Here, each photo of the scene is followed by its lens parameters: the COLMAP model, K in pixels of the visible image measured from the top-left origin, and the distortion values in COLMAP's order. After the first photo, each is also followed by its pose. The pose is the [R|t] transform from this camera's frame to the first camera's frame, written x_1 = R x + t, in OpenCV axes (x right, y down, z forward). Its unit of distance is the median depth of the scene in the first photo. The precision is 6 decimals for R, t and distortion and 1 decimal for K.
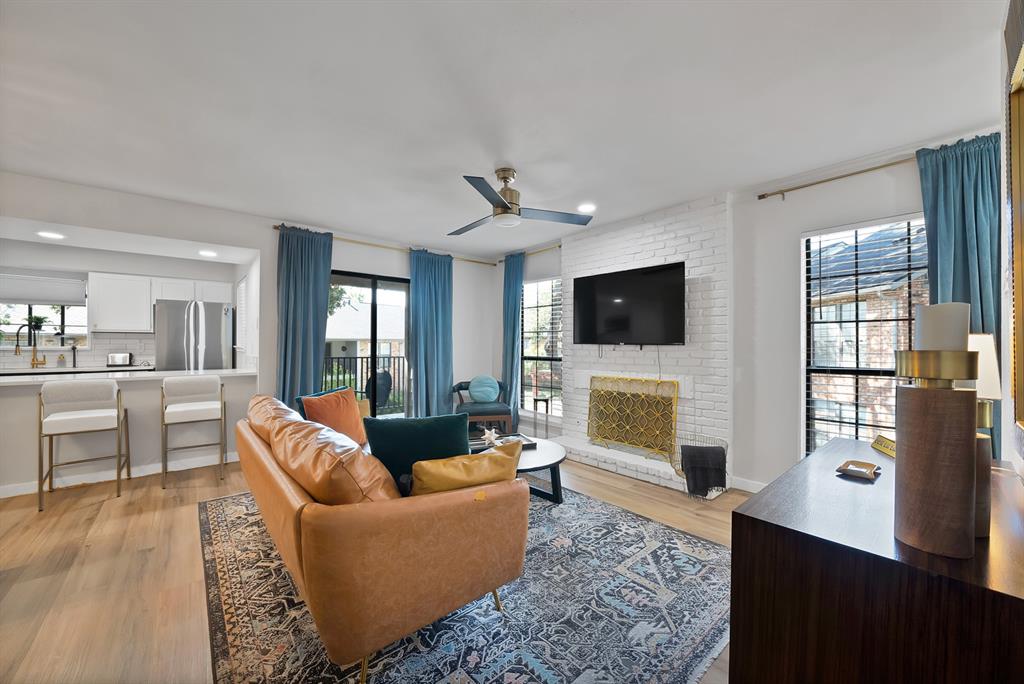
lens RADIAL K [[381.7, 0, 514.7], [0, 381.7, 345.1], [0, 0, 1]] dist [-0.020122, 0.000205]
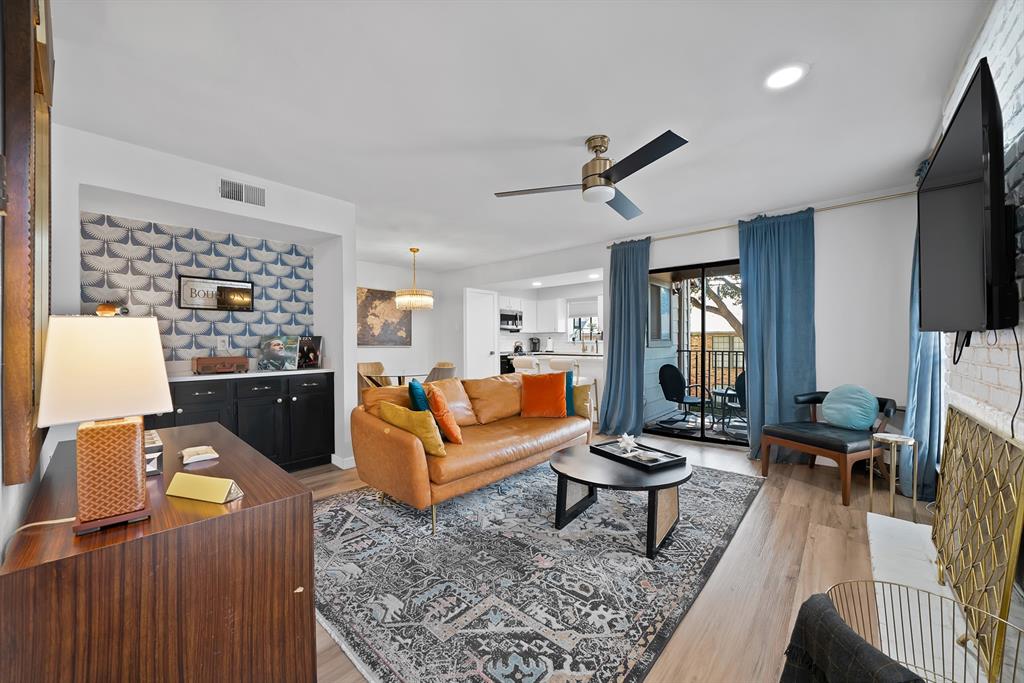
lens RADIAL K [[381.7, 0, 514.7], [0, 381.7, 344.6], [0, 0, 1]] dist [-0.020122, 0.000205]
pose [[0.133331, 0.007520, -0.991043, 0.694853], [0.004564, 0.999956, 0.008201, 0.008046], [0.991061, -0.005617, 0.133291, 0.581423]]
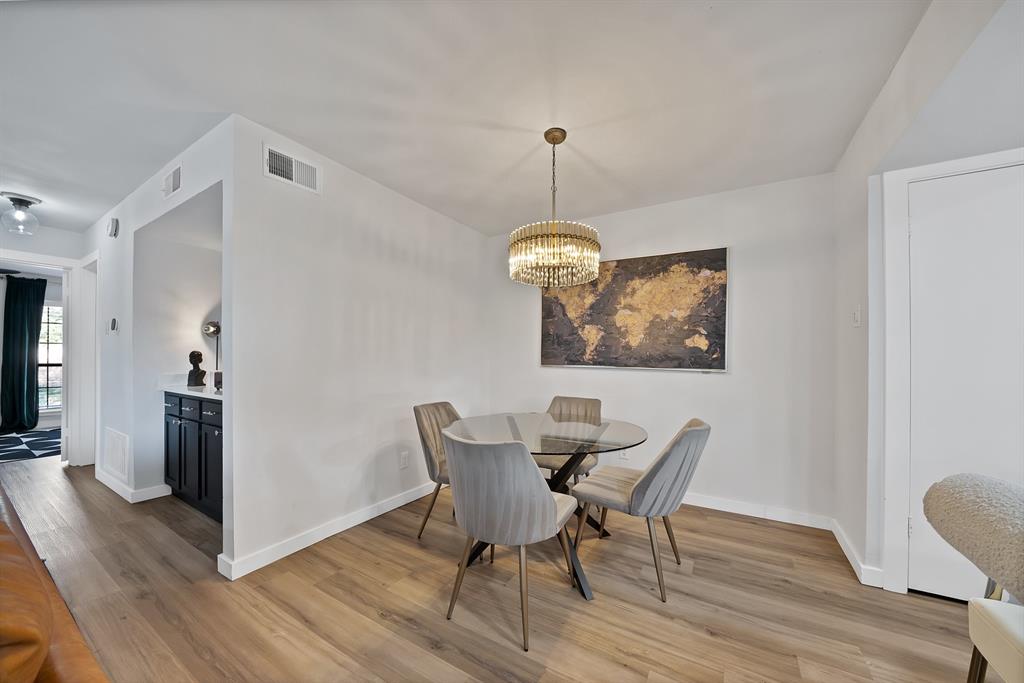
lens RADIAL K [[372.8, 0, 504.6], [0, 372.8, 356.2], [0, 0, 1]] dist [-0.016458, 0.000152]
pose [[-0.956996, -0.008065, -0.289989, -0.675672], [-0.007107, 0.999965, -0.004356, 0.004756], [0.290014, -0.002108, -0.957020, 0.966628]]
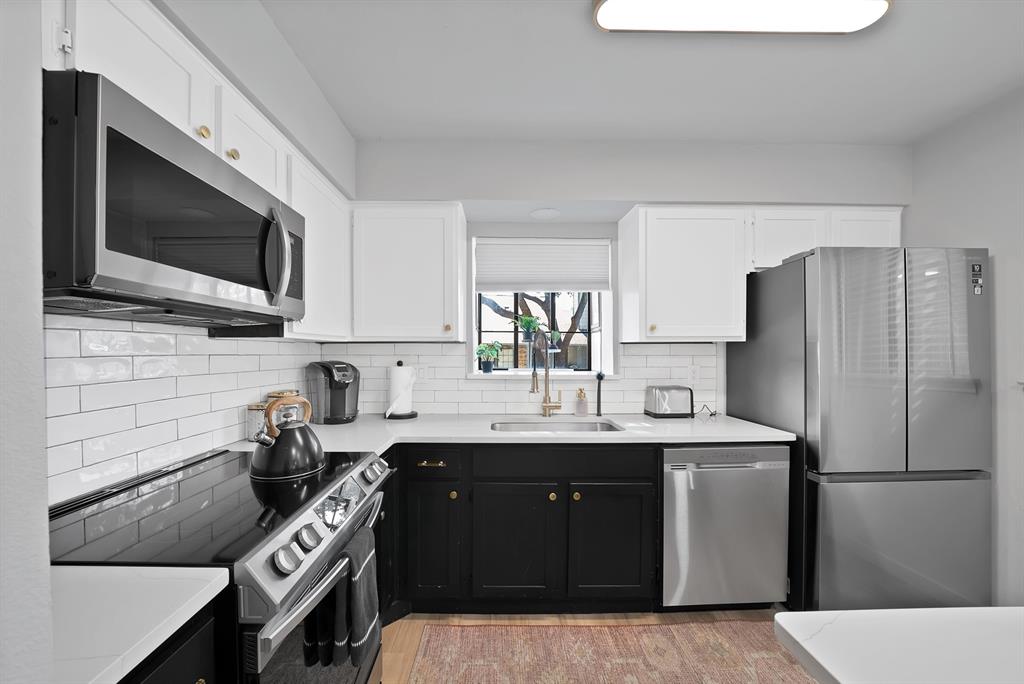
lens RADIAL K [[370.4, 0, 500.5], [0, 370.4, 354.1], [0, 0, 1]] dist [-0.027713, 0.000062]
pose [[0.750035, 0.004183, -0.661385, -1.406308], [0.003160, 0.999946, 0.009908, -0.037690], [0.661391, -0.009521, 0.749981, 0.811890]]
